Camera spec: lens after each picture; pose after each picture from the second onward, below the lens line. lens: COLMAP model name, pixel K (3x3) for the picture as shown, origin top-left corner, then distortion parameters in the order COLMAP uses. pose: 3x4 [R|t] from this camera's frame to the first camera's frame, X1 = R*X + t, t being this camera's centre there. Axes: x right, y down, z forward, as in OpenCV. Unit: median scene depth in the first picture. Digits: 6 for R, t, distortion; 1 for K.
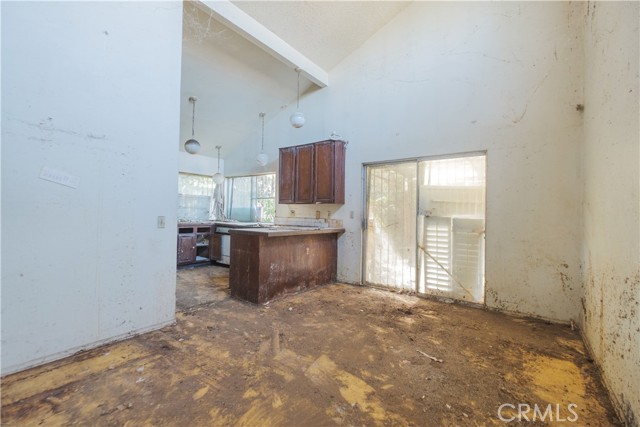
lens RADIAL K [[280.7, 0, 314.9], [0, 280.7, 210.4], [0, 0, 1]] dist [-0.001219, -0.000768]
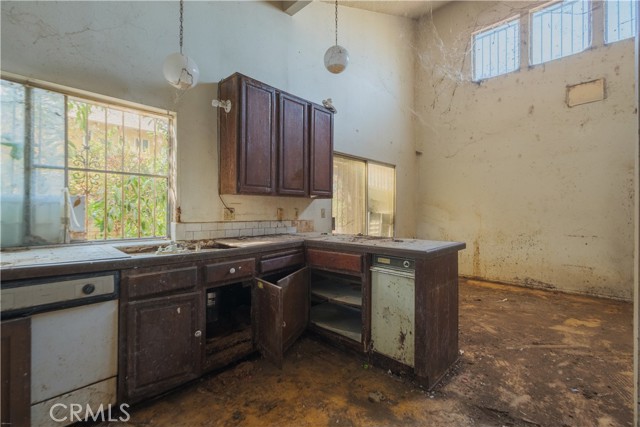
lens RADIAL K [[280.7, 0, 314.9], [0, 280.7, 210.4], [0, 0, 1]] dist [-0.001219, -0.000768]
pose [[0.124220, -0.017139, 0.992107, -1.158662], [-0.010505, 0.999772, 0.018586, -0.011286], [-0.992199, -0.012730, 0.124012, 1.659942]]
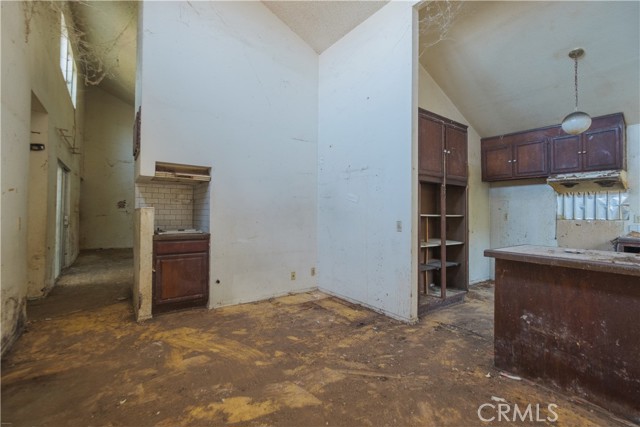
lens RADIAL K [[280.7, 0, 314.9], [0, 280.7, 210.4], [0, 0, 1]] dist [-0.001219, -0.000768]
pose [[-0.292034, -0.039029, -0.955611, 0.687498], [-0.010645, 0.999238, -0.037557, 0.024742], [0.956349, -0.000795, -0.292227, 1.067009]]
